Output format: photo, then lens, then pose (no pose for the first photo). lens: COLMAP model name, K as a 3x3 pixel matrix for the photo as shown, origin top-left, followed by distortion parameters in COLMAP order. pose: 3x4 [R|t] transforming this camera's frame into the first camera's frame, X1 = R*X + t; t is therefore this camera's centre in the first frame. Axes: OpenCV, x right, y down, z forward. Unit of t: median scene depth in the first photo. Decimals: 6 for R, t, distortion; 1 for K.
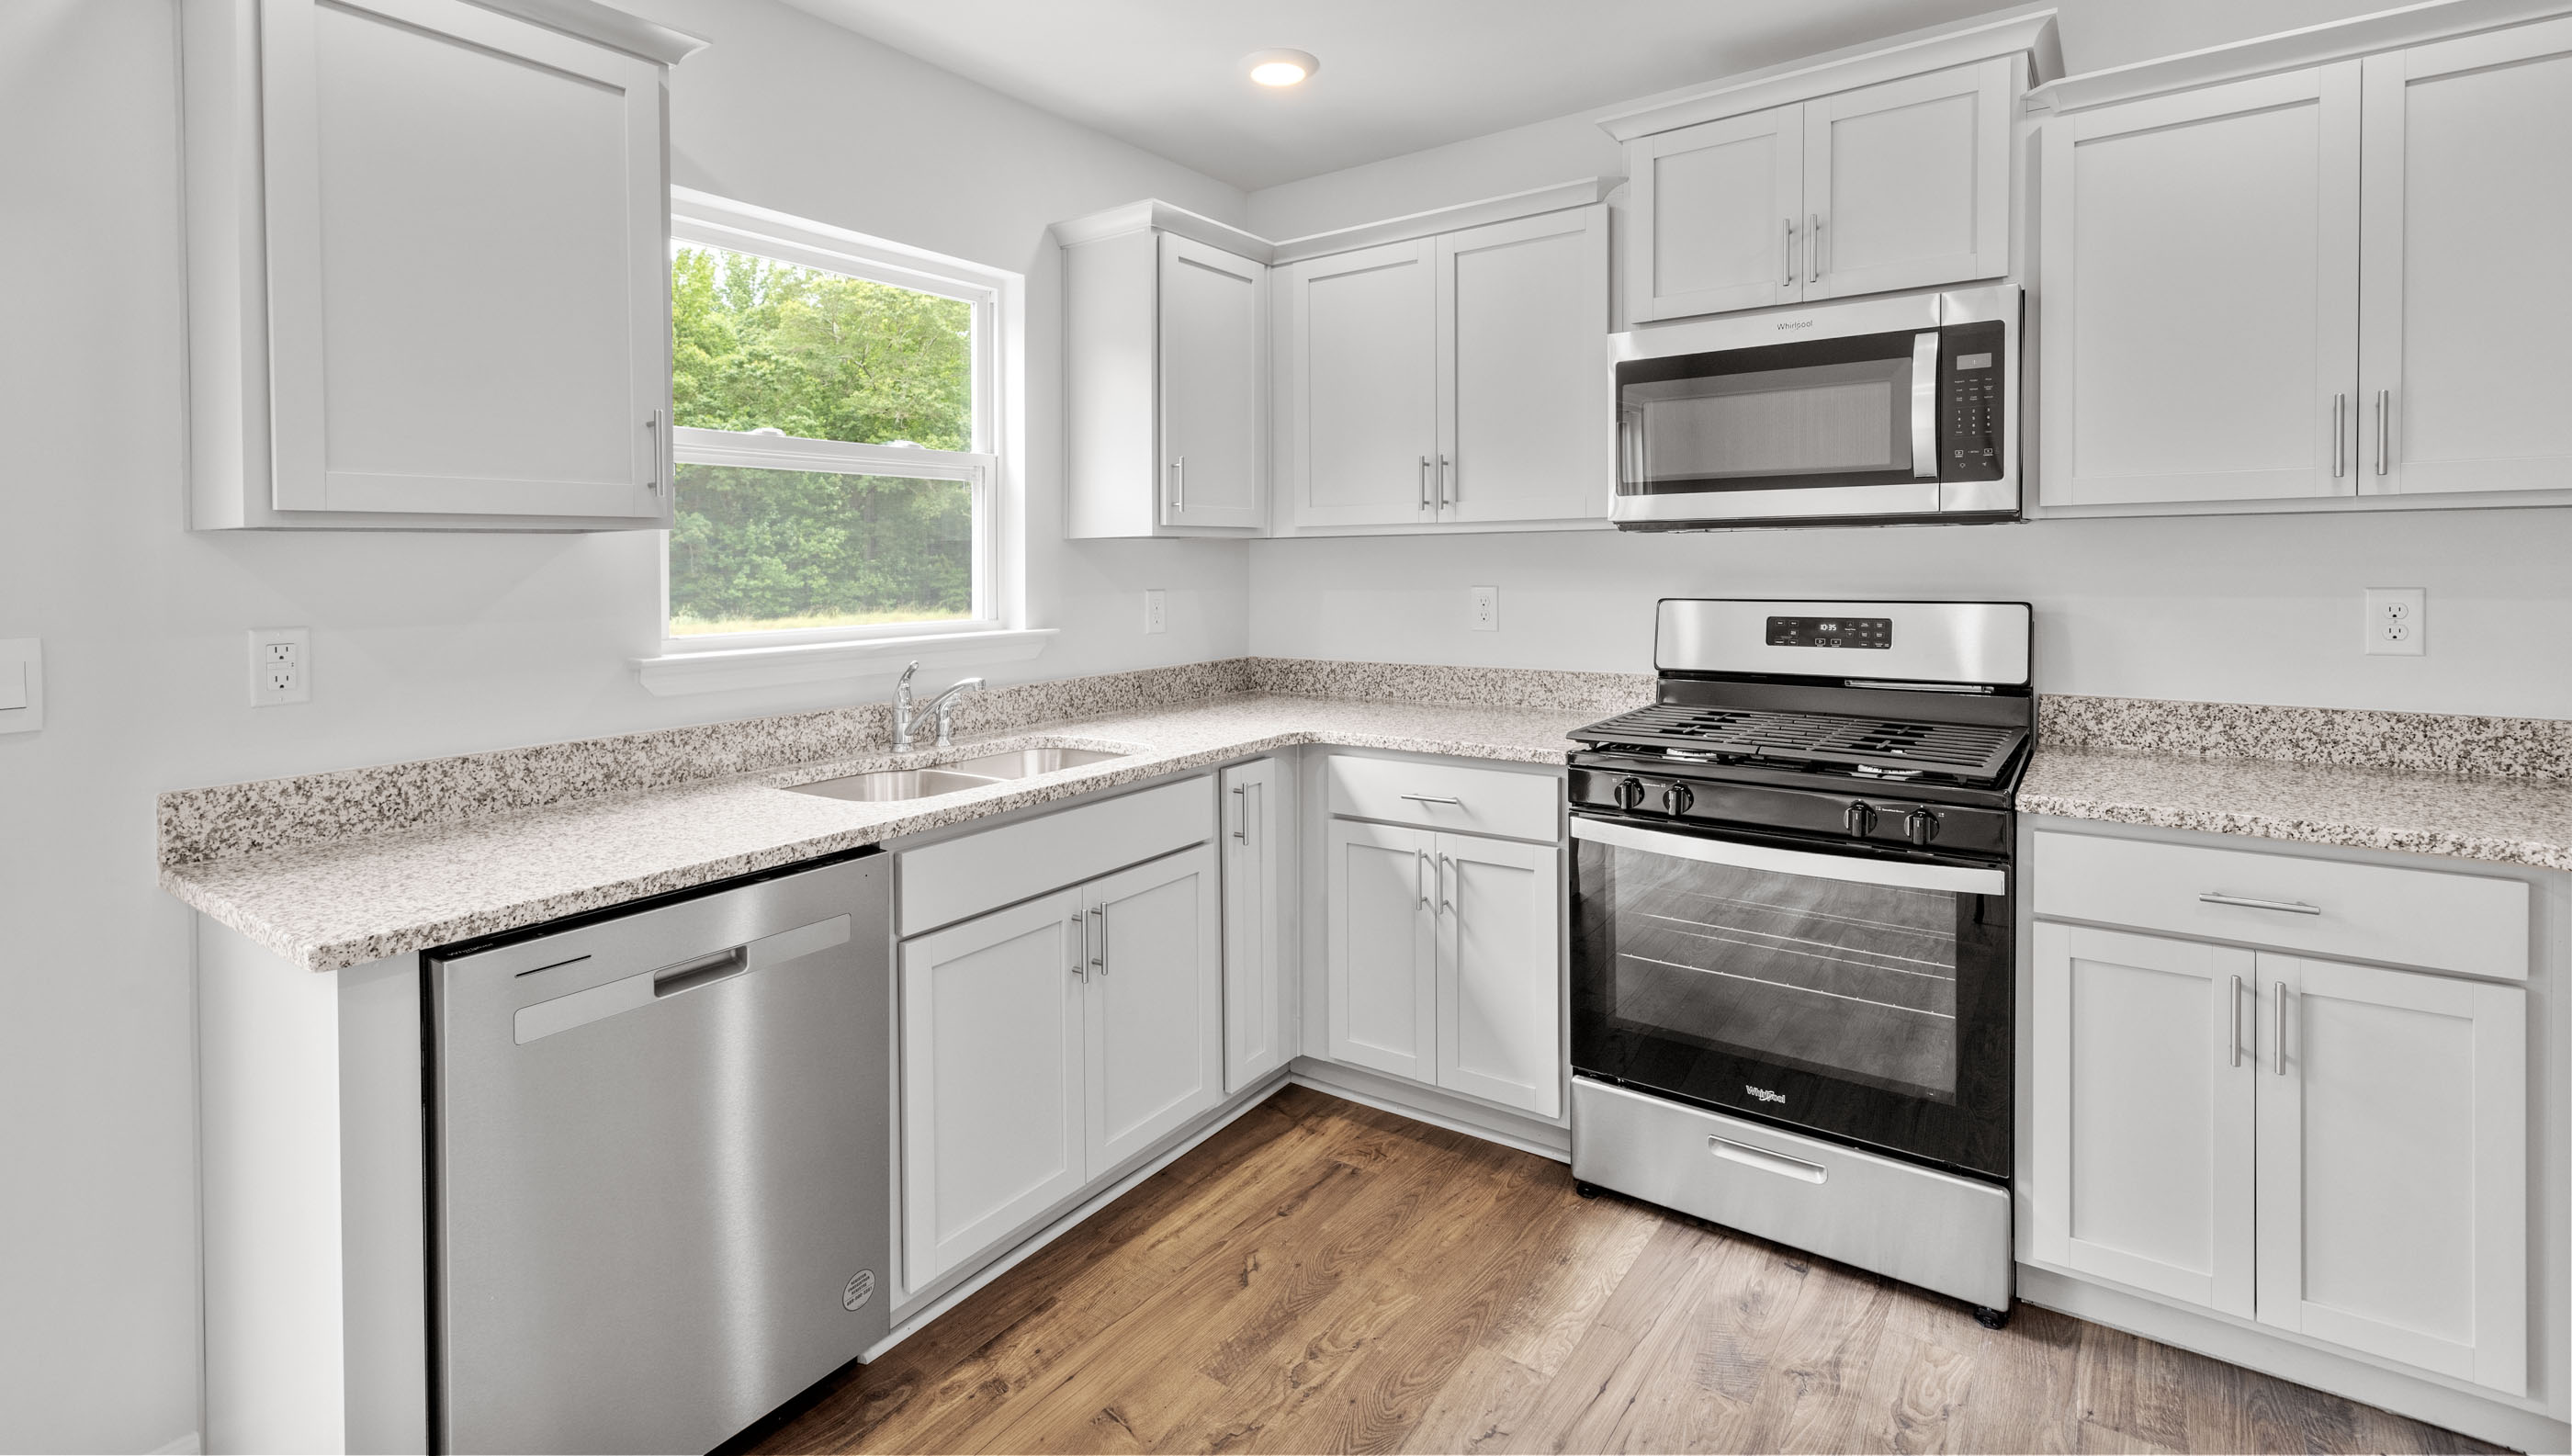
lens RADIAL K [[1160.9, 0, 1271.6], [0, 1160.9, 582.2], [0, 0, 1]] dist [0.000696, -0.001716]
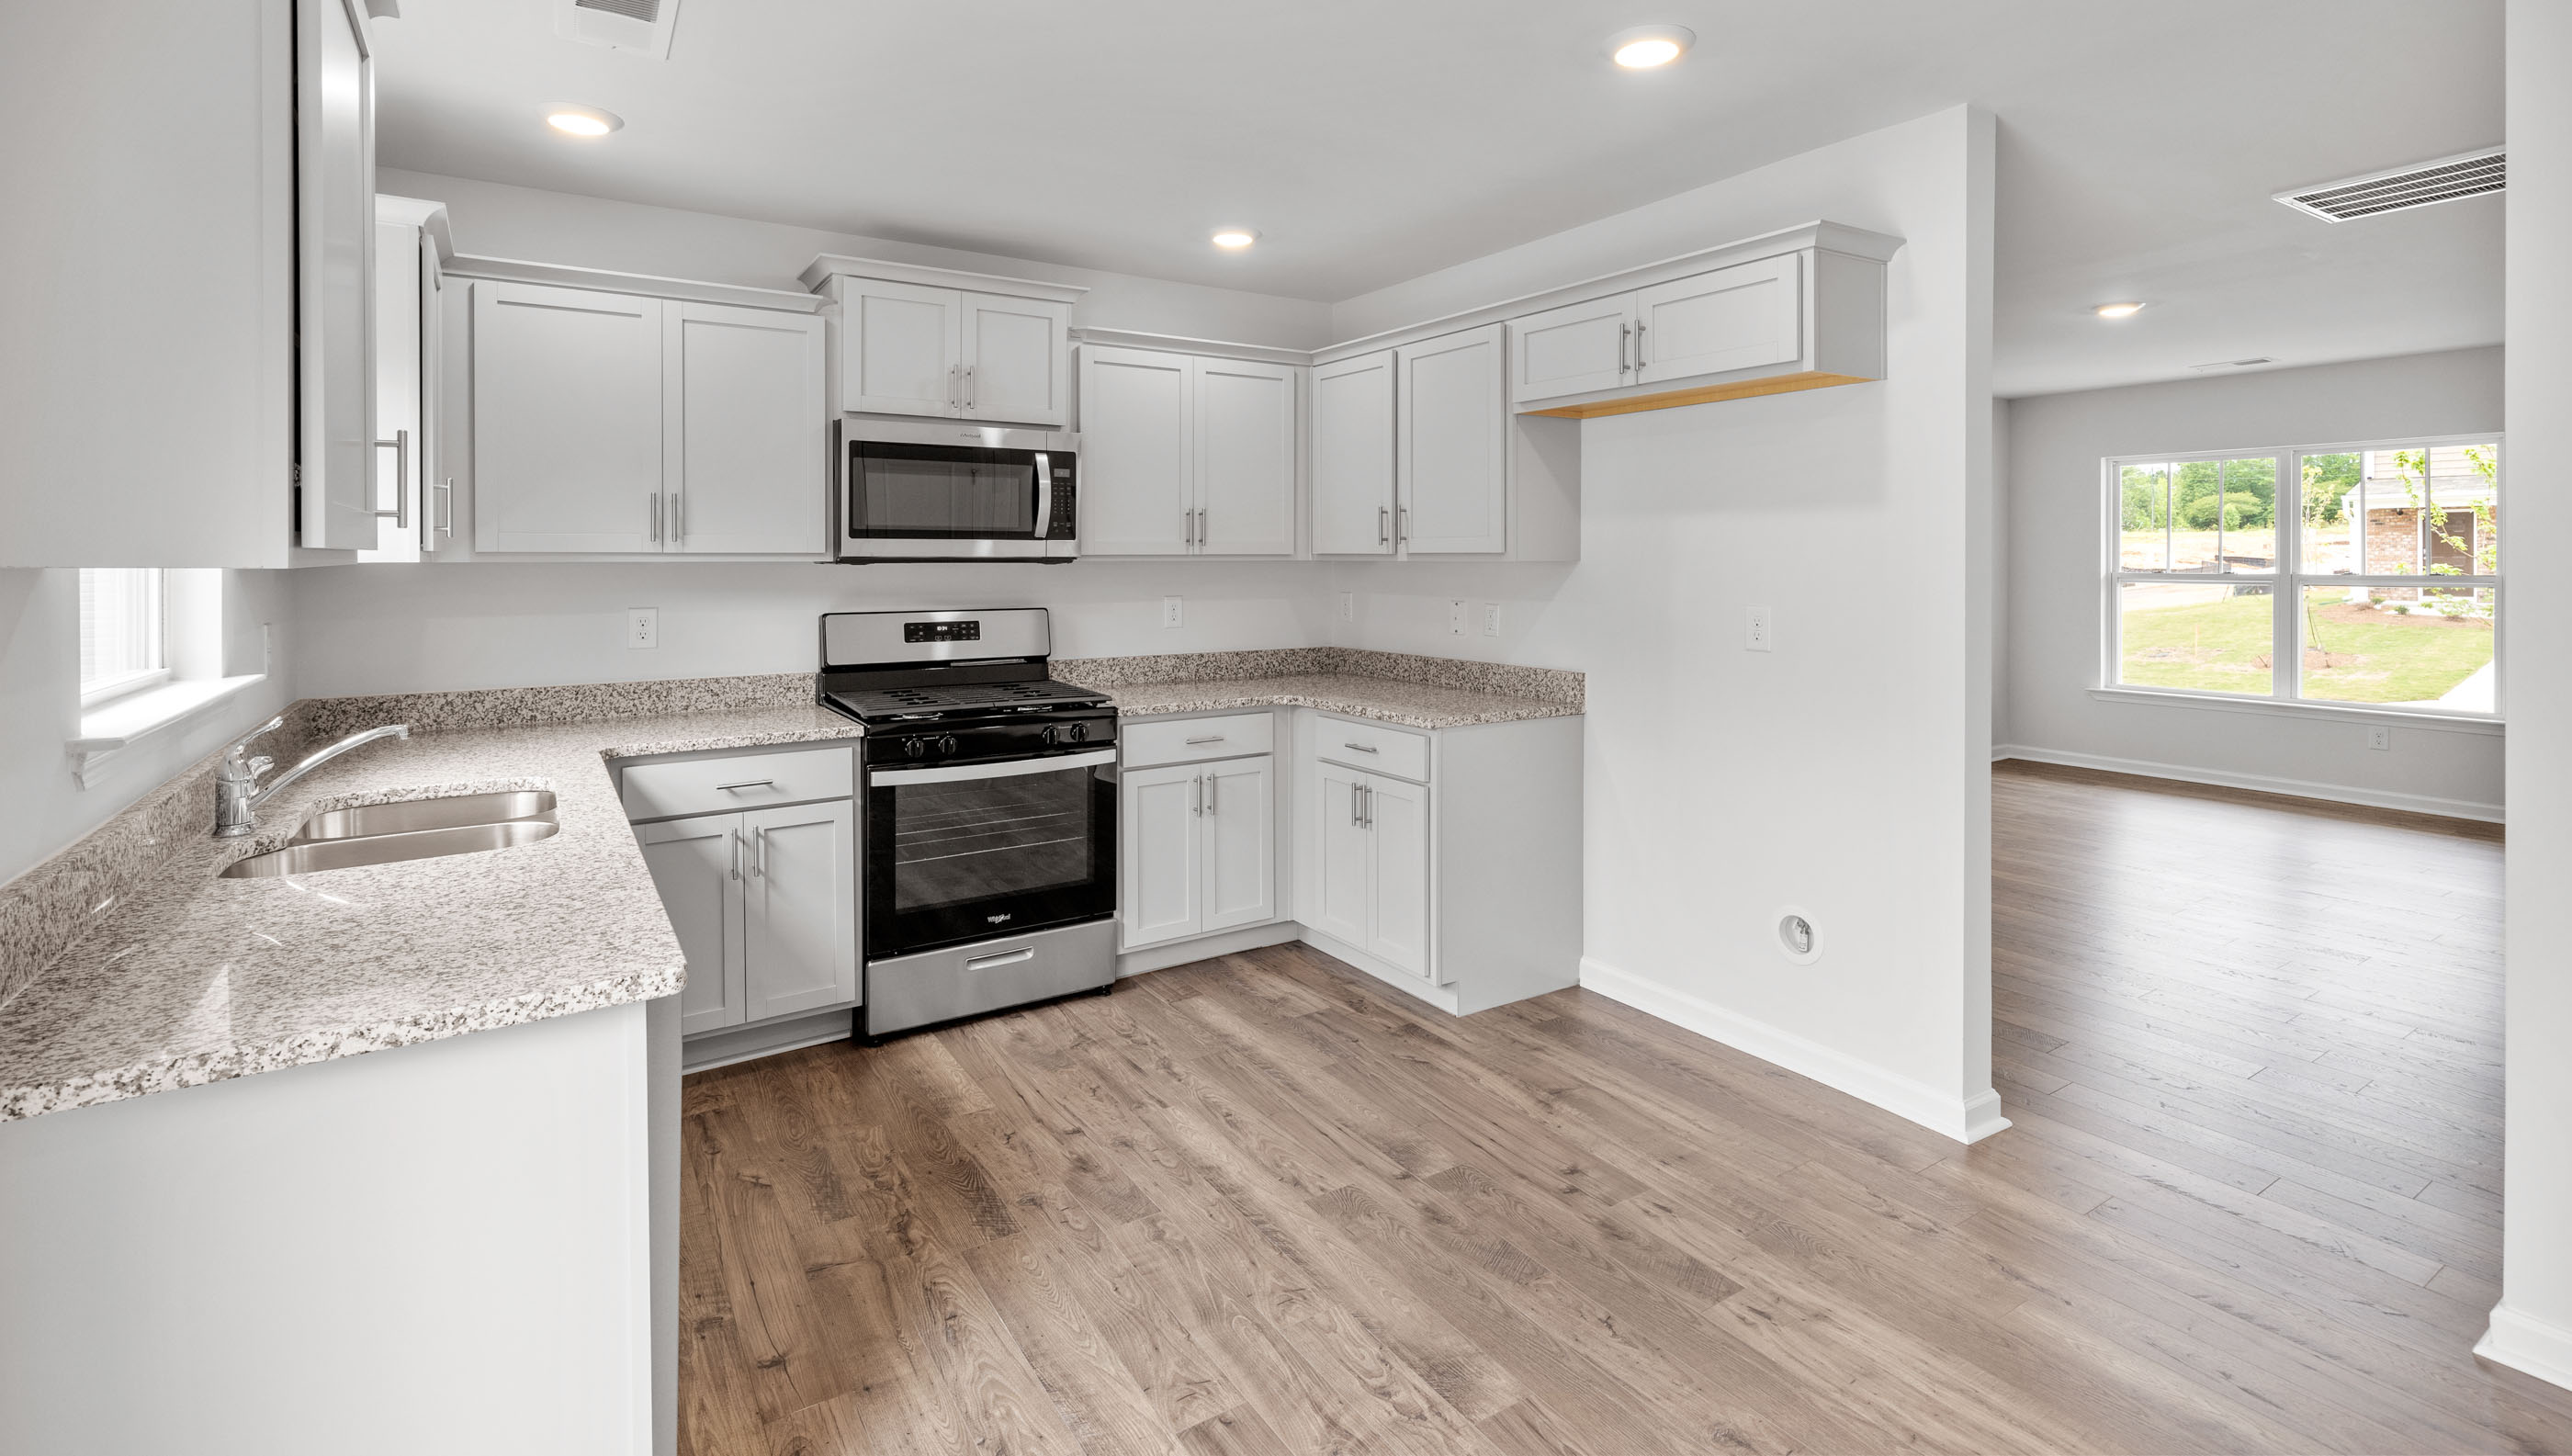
lens RADIAL K [[1160.9, 0, 1268.8], [0, 1160.9, 570.9], [0, 0, 1]] dist [0.000696, -0.001716]
pose [[0.367153, 0.001438, 0.930159, -0.925050], [0.014476, 0.999869, -0.007260, -0.022625], [-0.930048, 0.016130, 0.367084, 0.052889]]
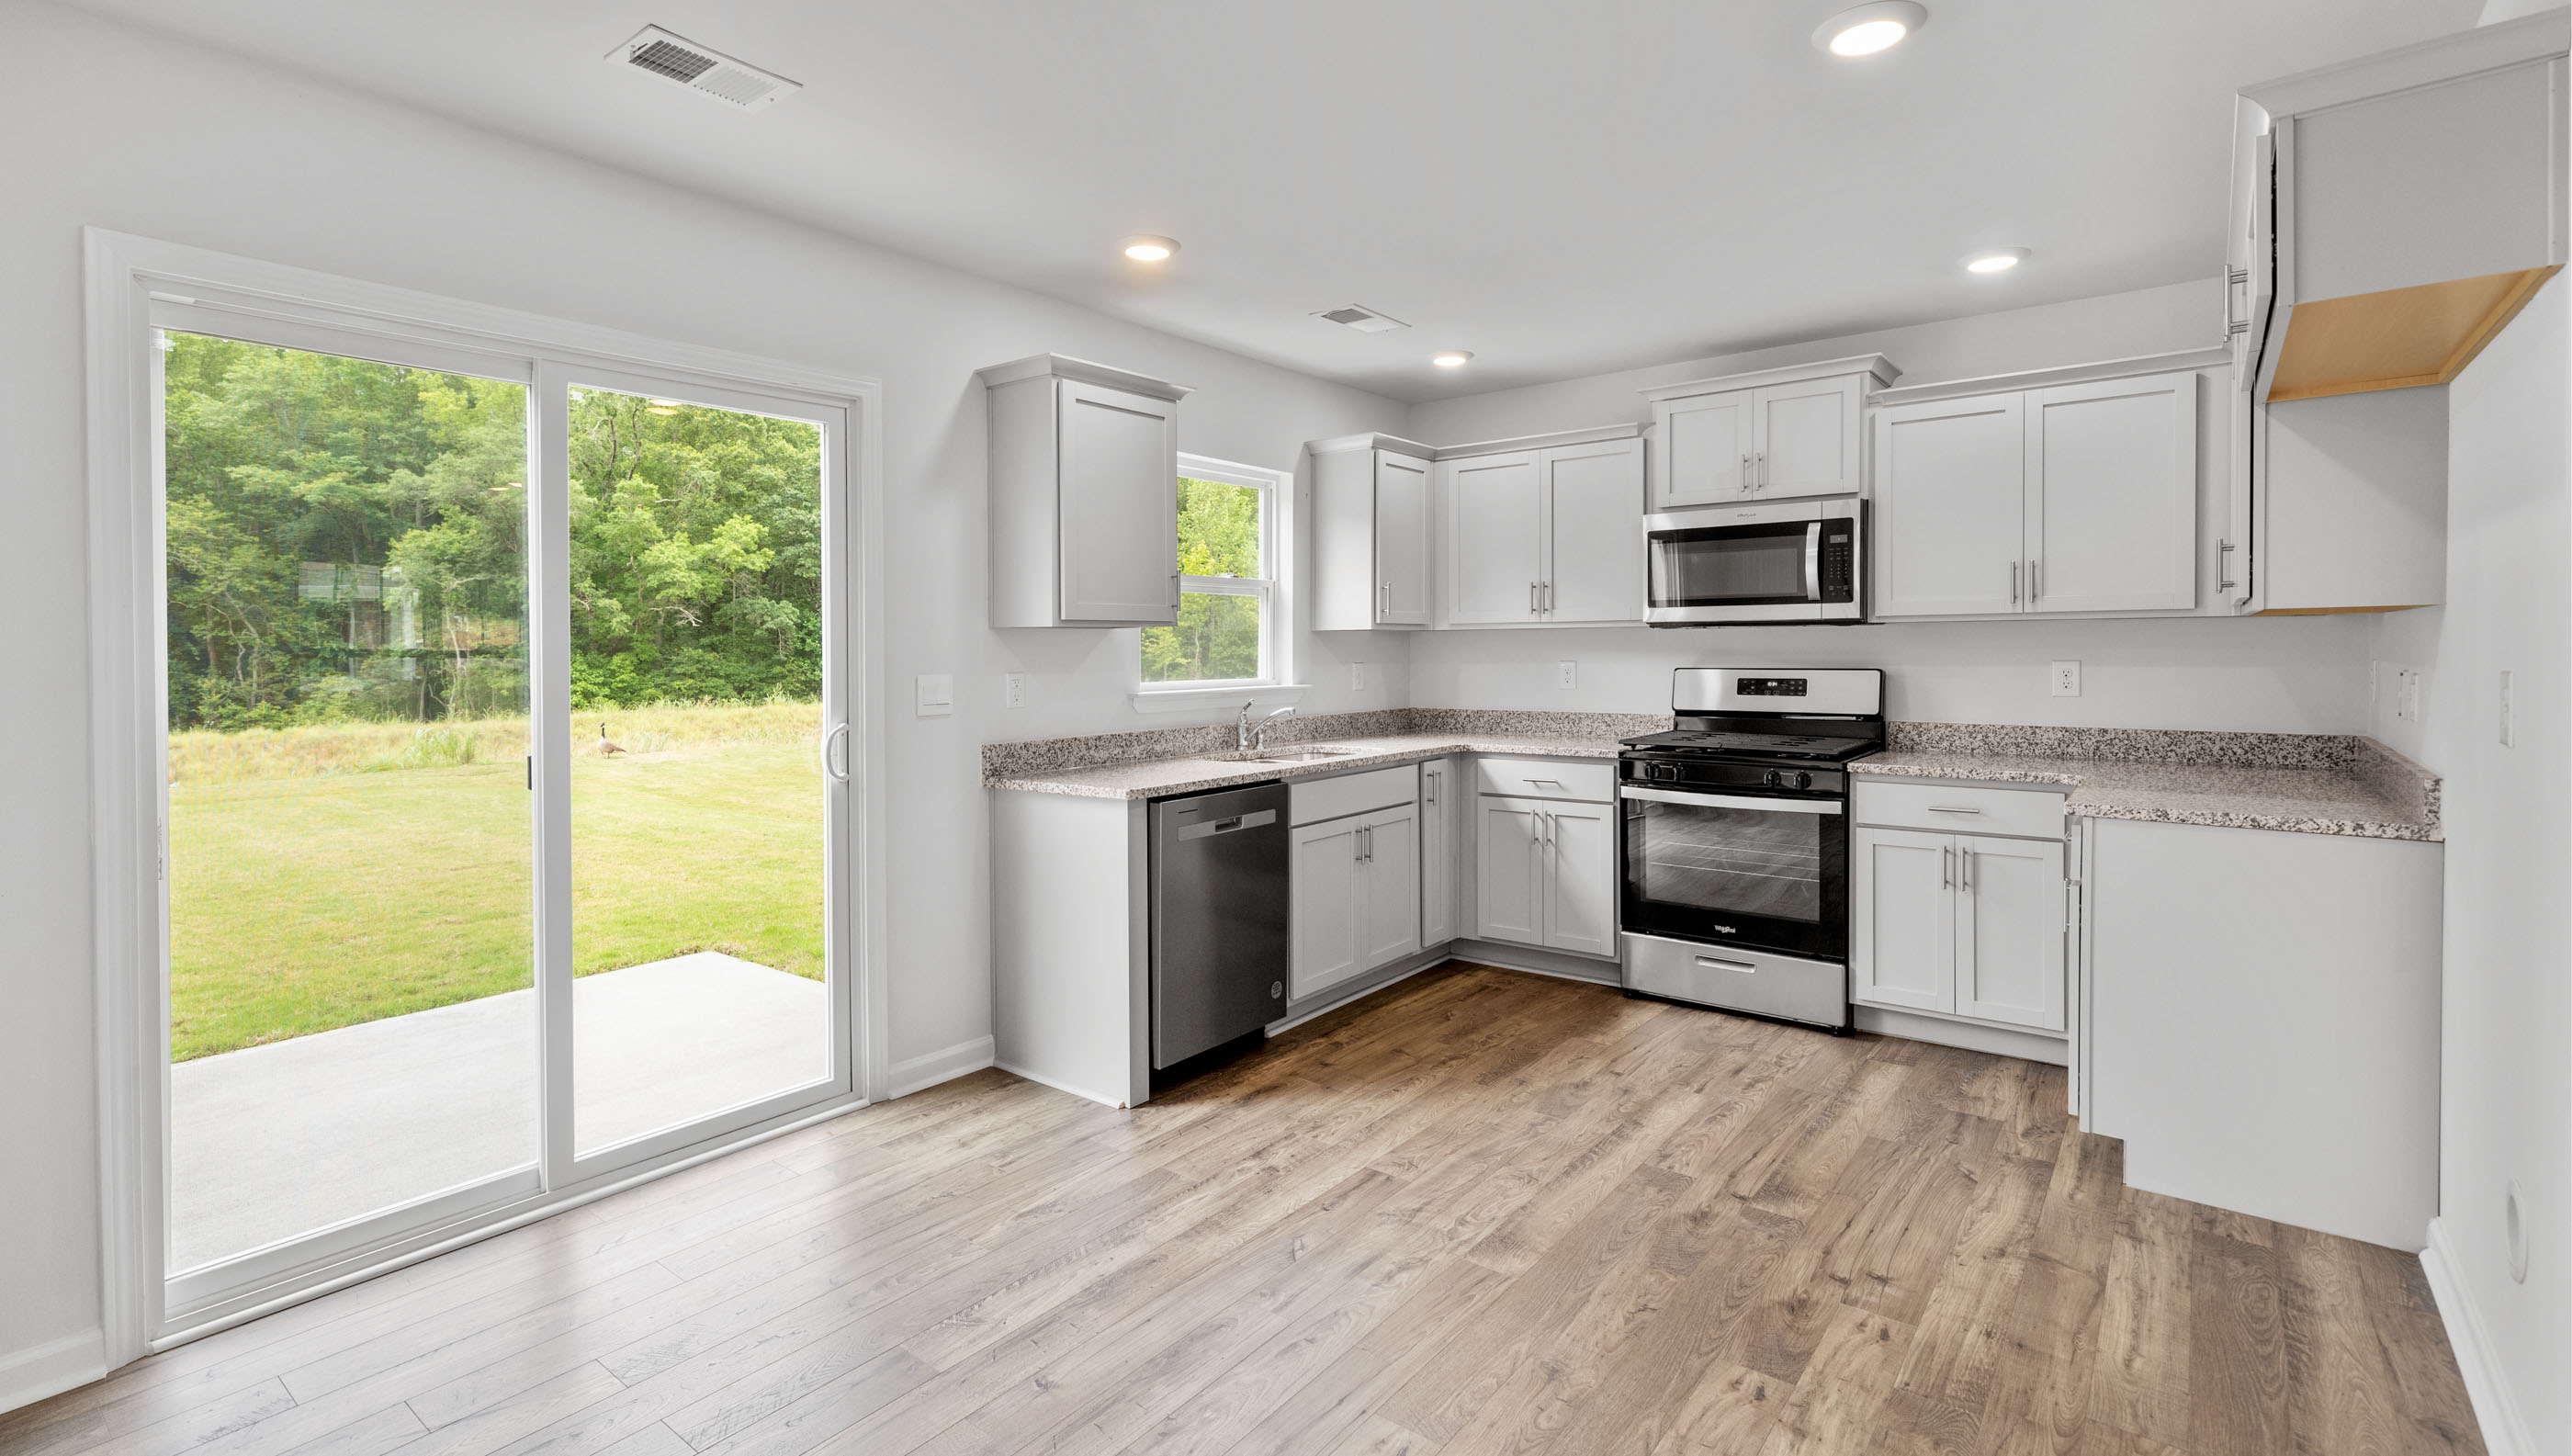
lens RADIAL K [[1160.9, 0, 1274.4], [0, 1160.9, 656.3], [0, 0, 1]] dist [0.000696, -0.001716]
pose [[0.998981, 0.004097, -0.044943, -0.218136], [-0.004580, 0.999933, -0.010645, 0.023234], [0.044896, 0.010840, 0.998933, -0.904495]]
